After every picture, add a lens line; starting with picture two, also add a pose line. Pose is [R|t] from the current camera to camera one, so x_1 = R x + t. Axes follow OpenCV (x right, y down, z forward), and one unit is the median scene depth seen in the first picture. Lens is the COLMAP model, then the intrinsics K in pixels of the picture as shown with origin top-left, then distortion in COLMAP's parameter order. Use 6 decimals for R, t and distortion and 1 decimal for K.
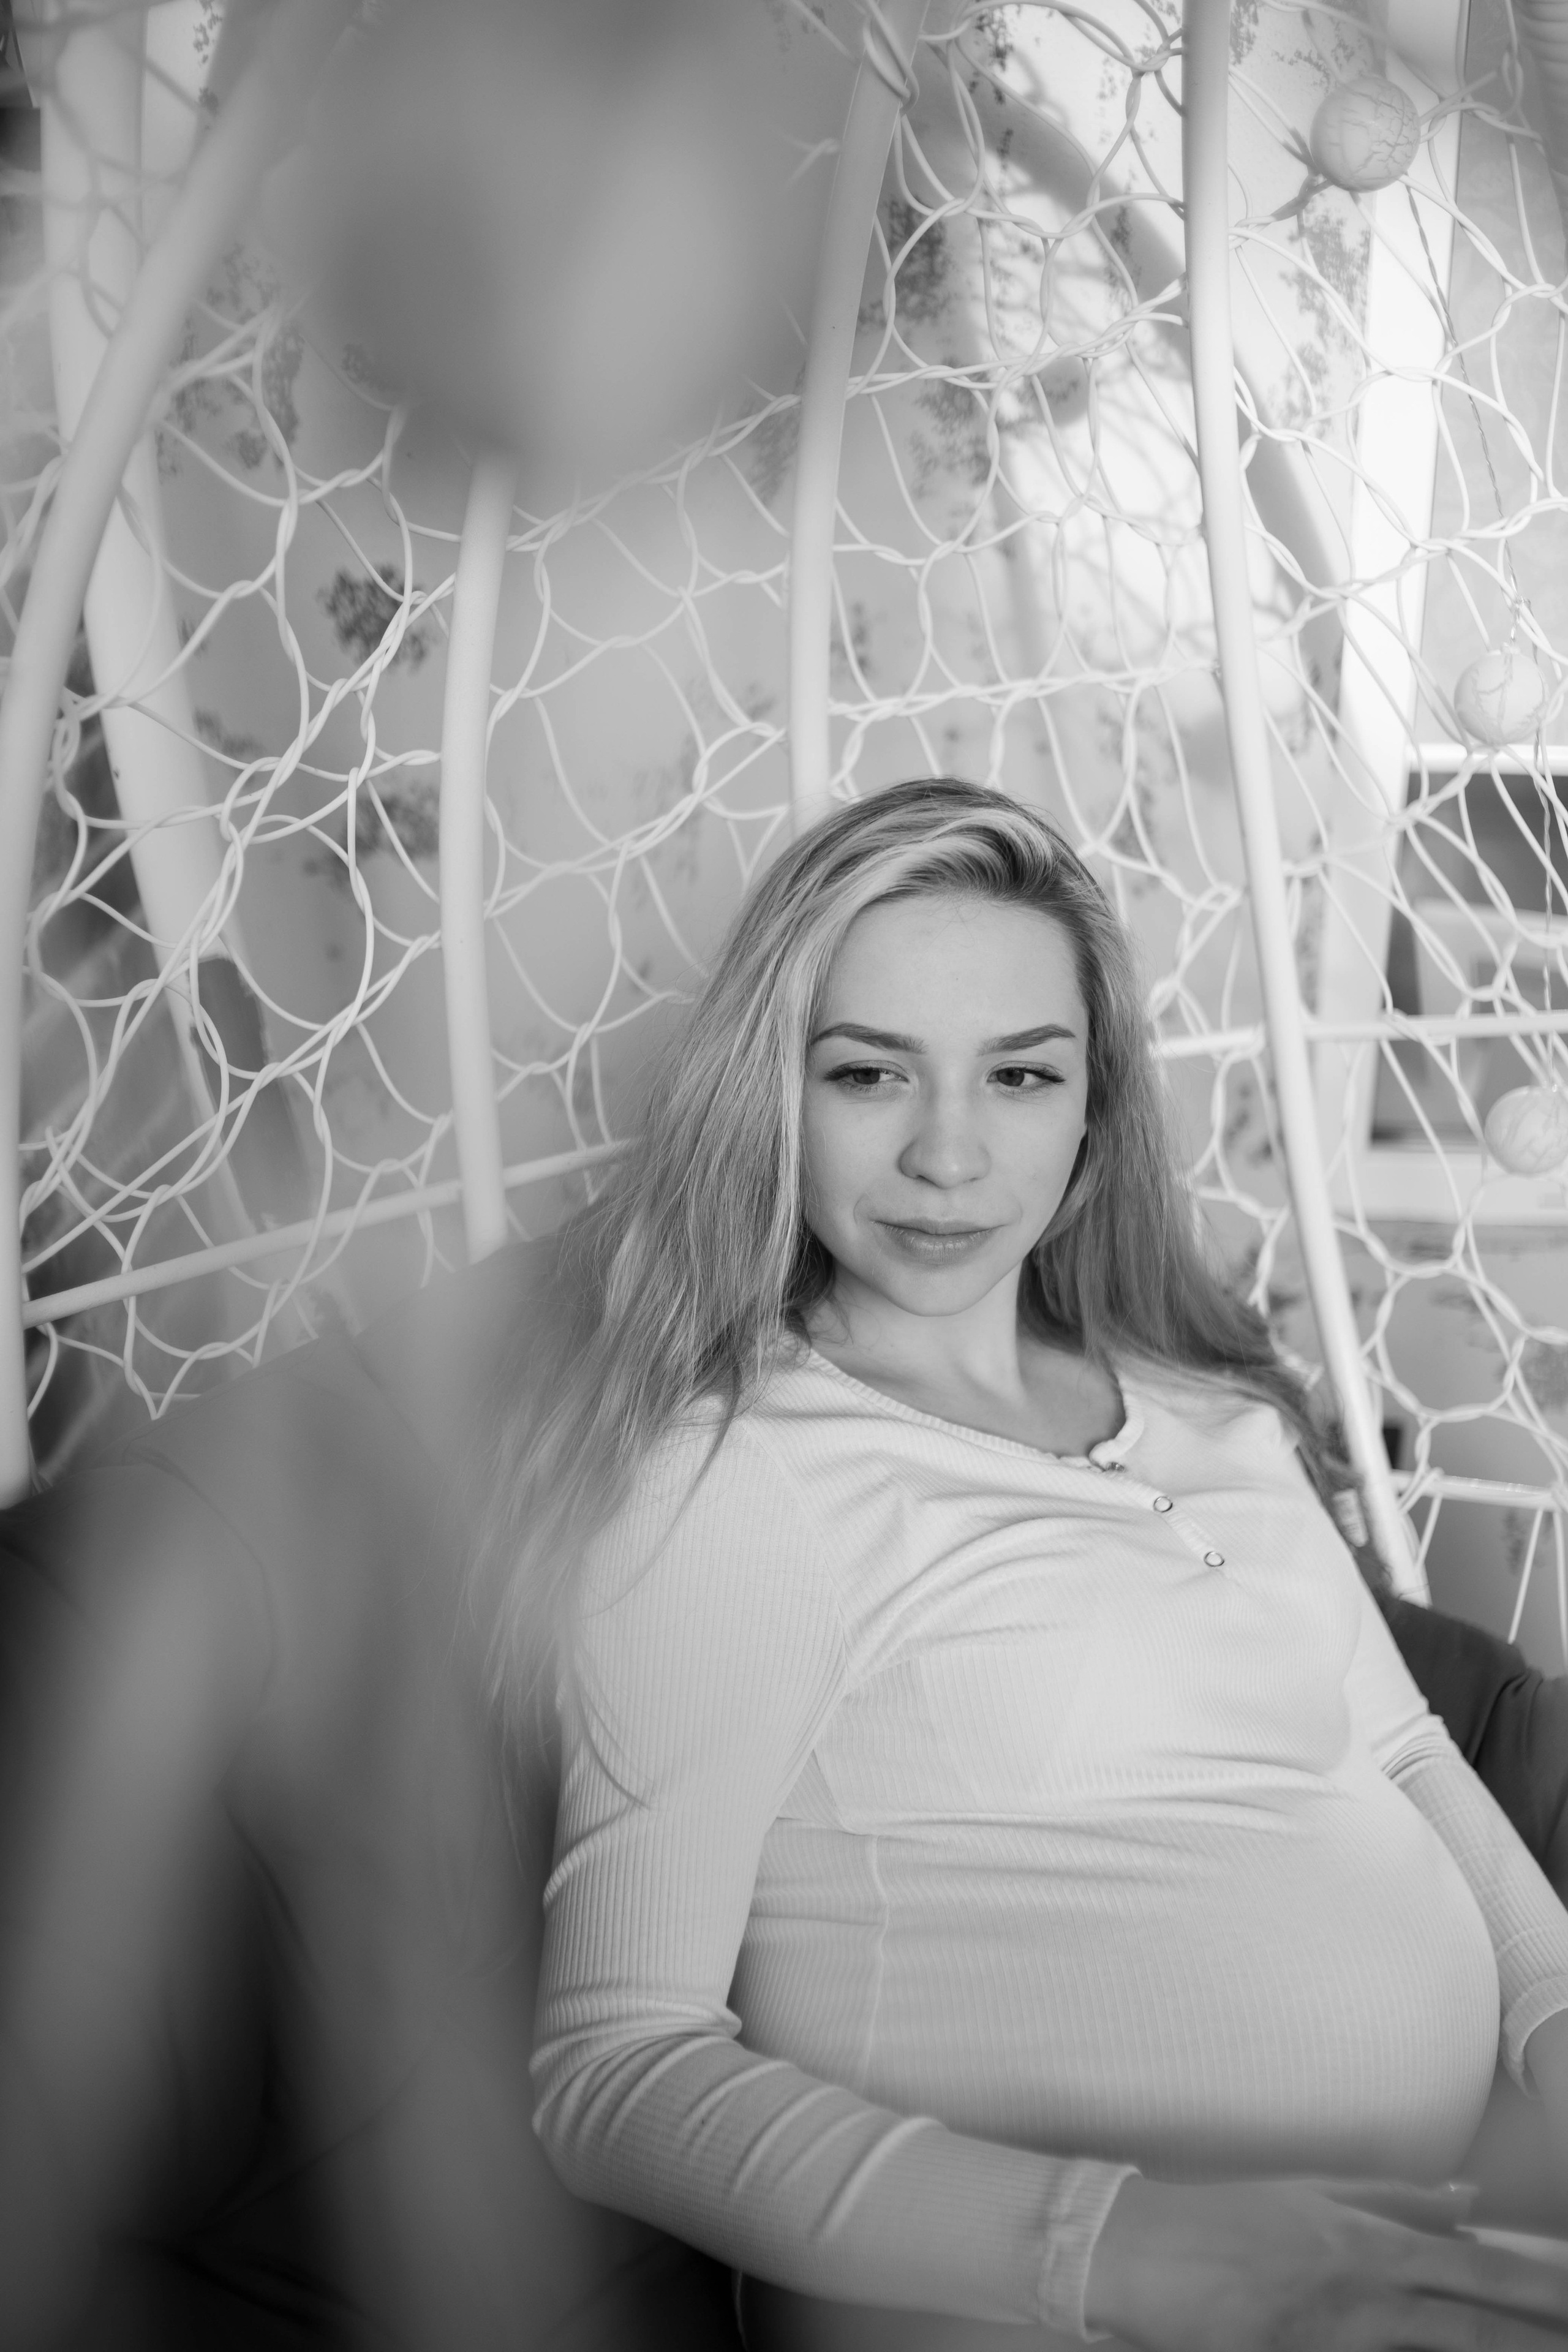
lens RADIAL K [[2340.9, 0, 784.0], [0, 2340.9, 1176.0], [0, 0, 1]] dist [-0.107030, 0.028799]
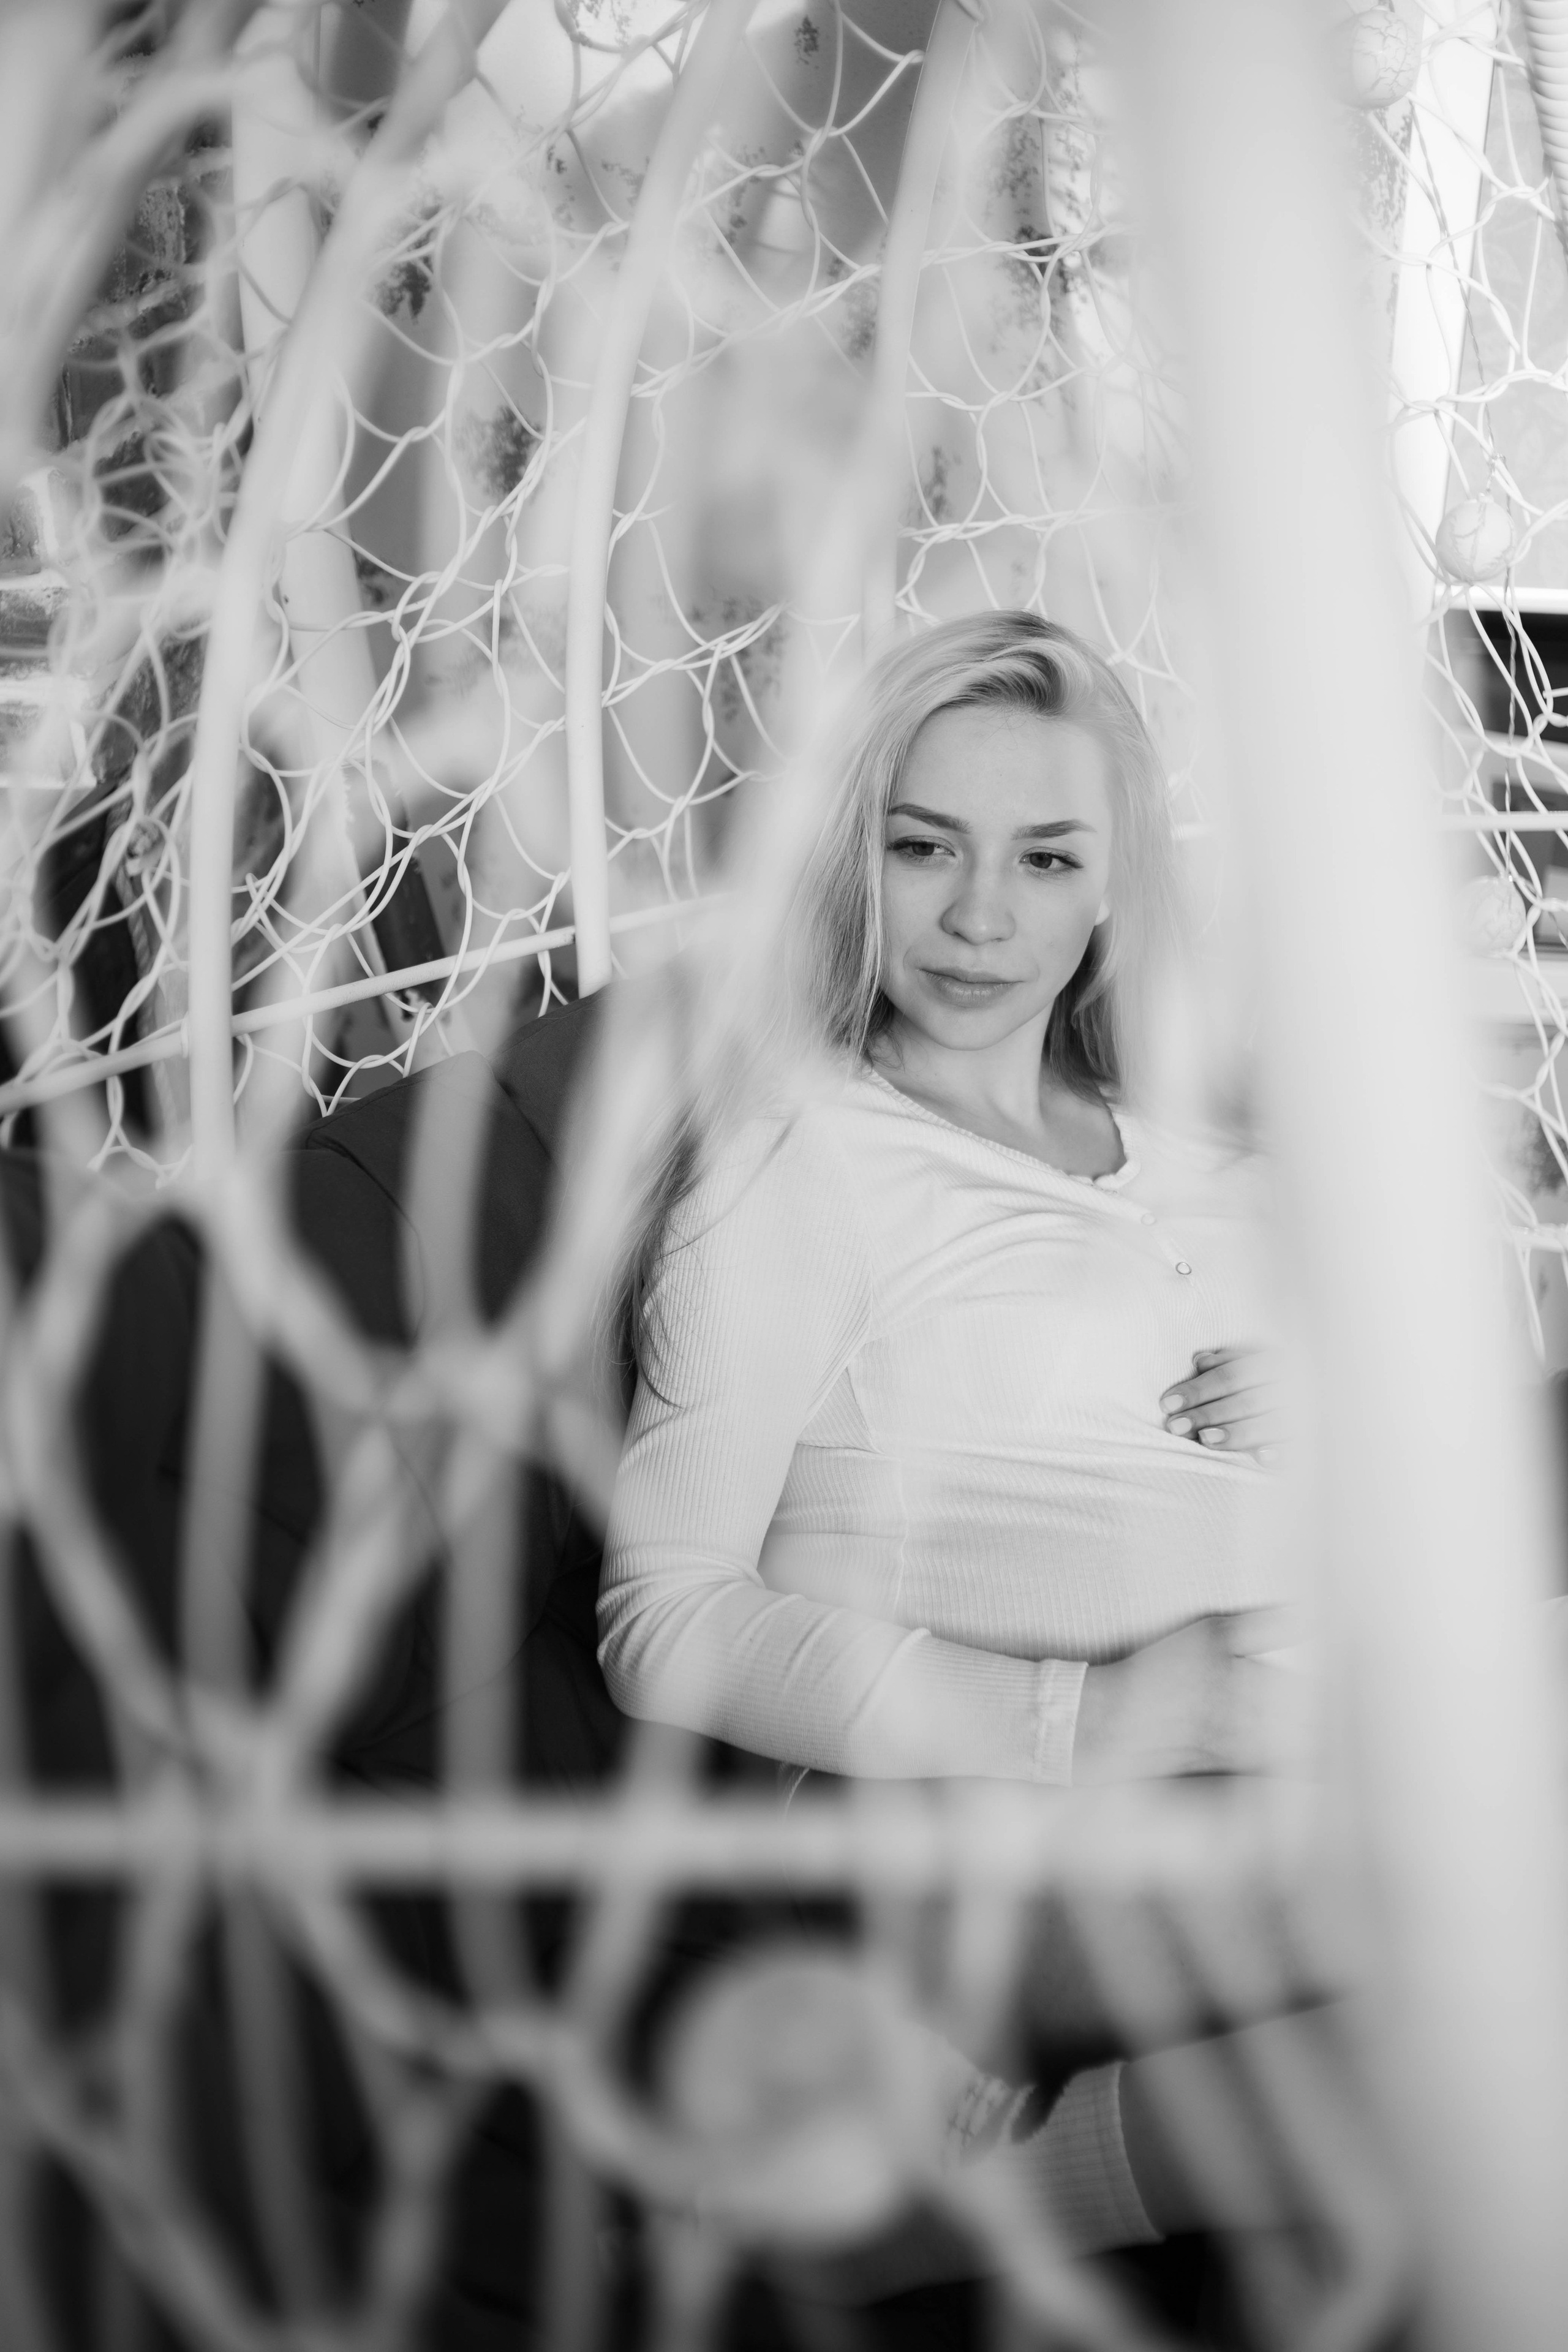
lens RADIAL K [[2340.9, 0, 784.0], [0, 2340.9, 1176.0], [0, 0, 1]] dist [-0.107030, 0.028799]
pose [[0.999222, 0.032792, -0.021924, -0.001485], [-0.030408, 0.994379, 0.101415, 0.004176], [0.025126, -0.100670, 0.994603, -0.205028]]
